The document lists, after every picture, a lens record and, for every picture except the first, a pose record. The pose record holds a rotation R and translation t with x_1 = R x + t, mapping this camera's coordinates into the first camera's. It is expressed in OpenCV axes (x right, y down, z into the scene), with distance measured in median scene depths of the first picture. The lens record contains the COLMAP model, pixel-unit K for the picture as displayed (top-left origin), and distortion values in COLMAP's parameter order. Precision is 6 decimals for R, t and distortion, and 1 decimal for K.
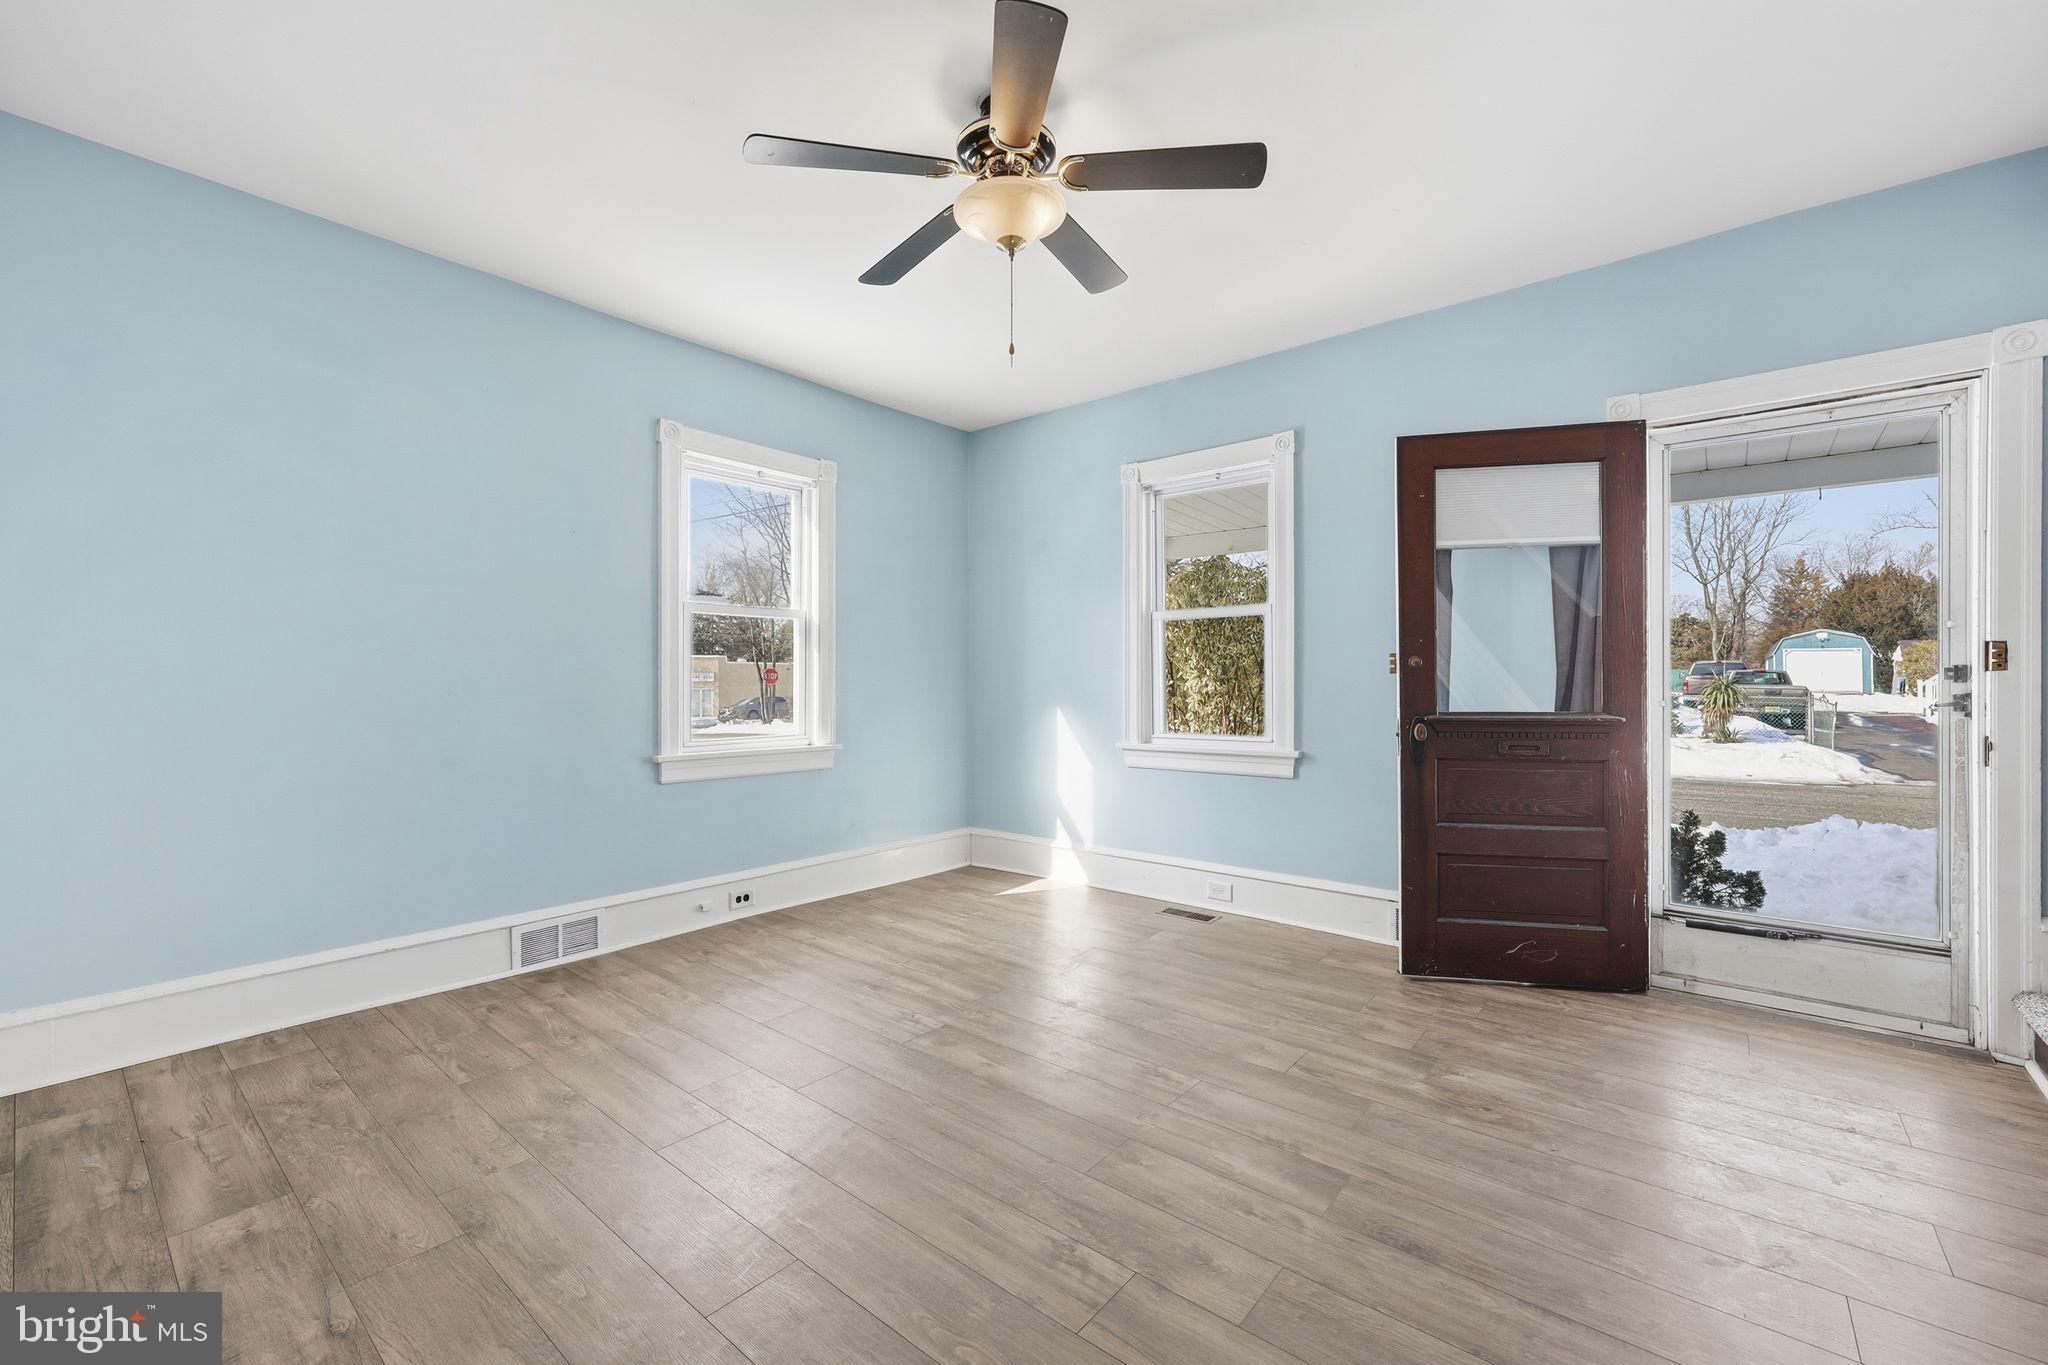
lens RADIAL K [[836.0, 0, 1022.9], [0, 836.0, 692.7], [0, 0, 1]] dist [0.002674, 0.000194]
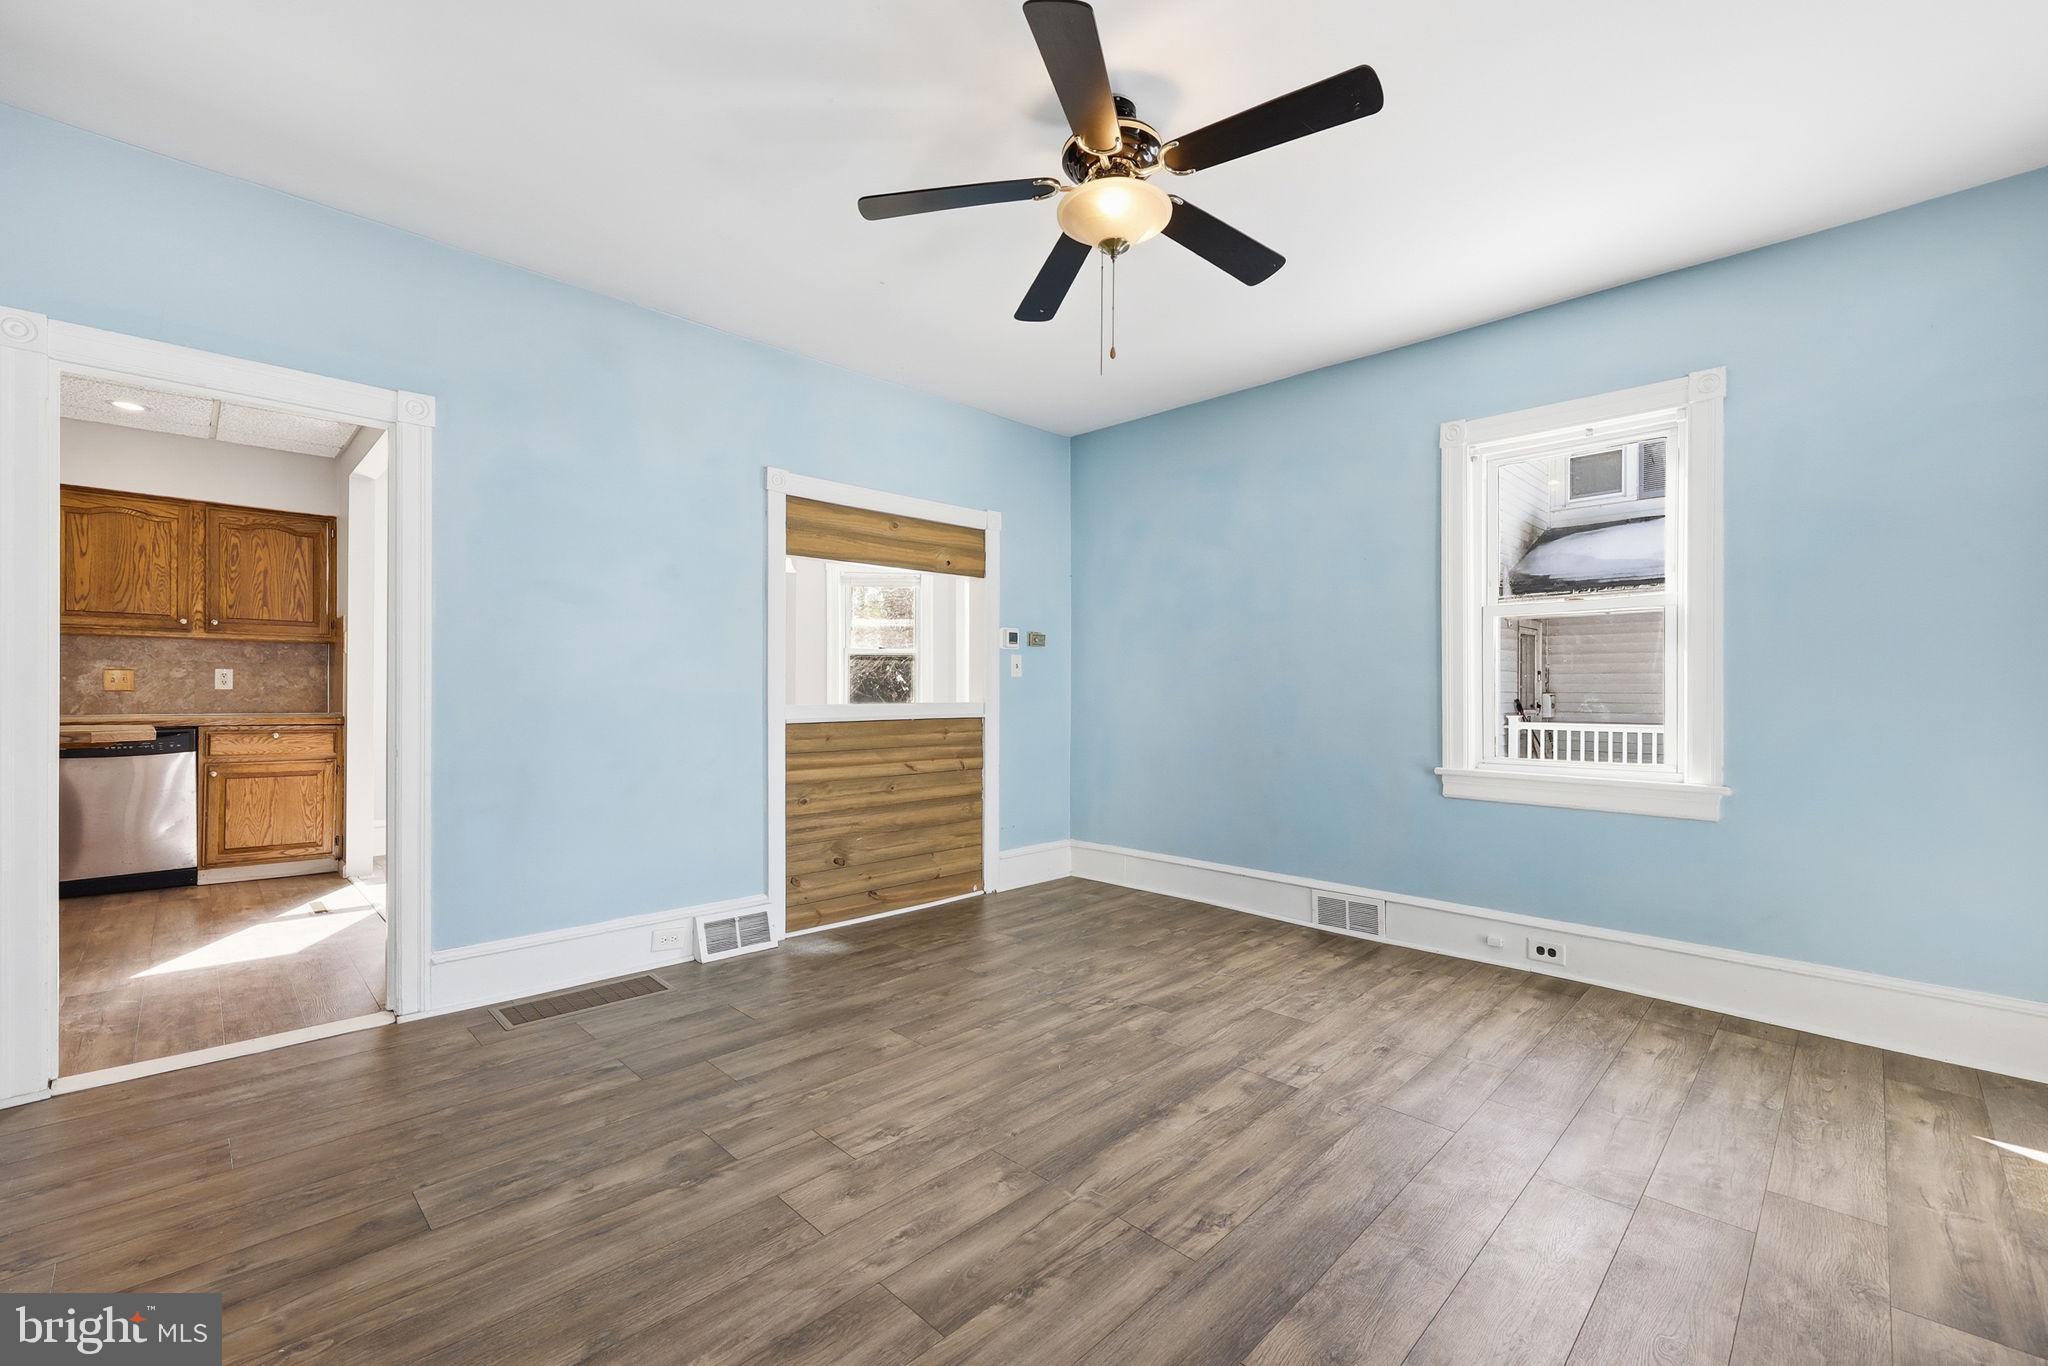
lens RADIAL K [[836.0, 0, 1016.3], [0, 836.0, 687.0], [0, 0, 1]] dist [0.002674, 0.000194]
pose [[-0.096410, -0.008657, -0.995304, 0.730127], [-0.013474, 0.999882, -0.007391, -0.008787], [0.995250, 0.012698, -0.096515, 0.716297]]
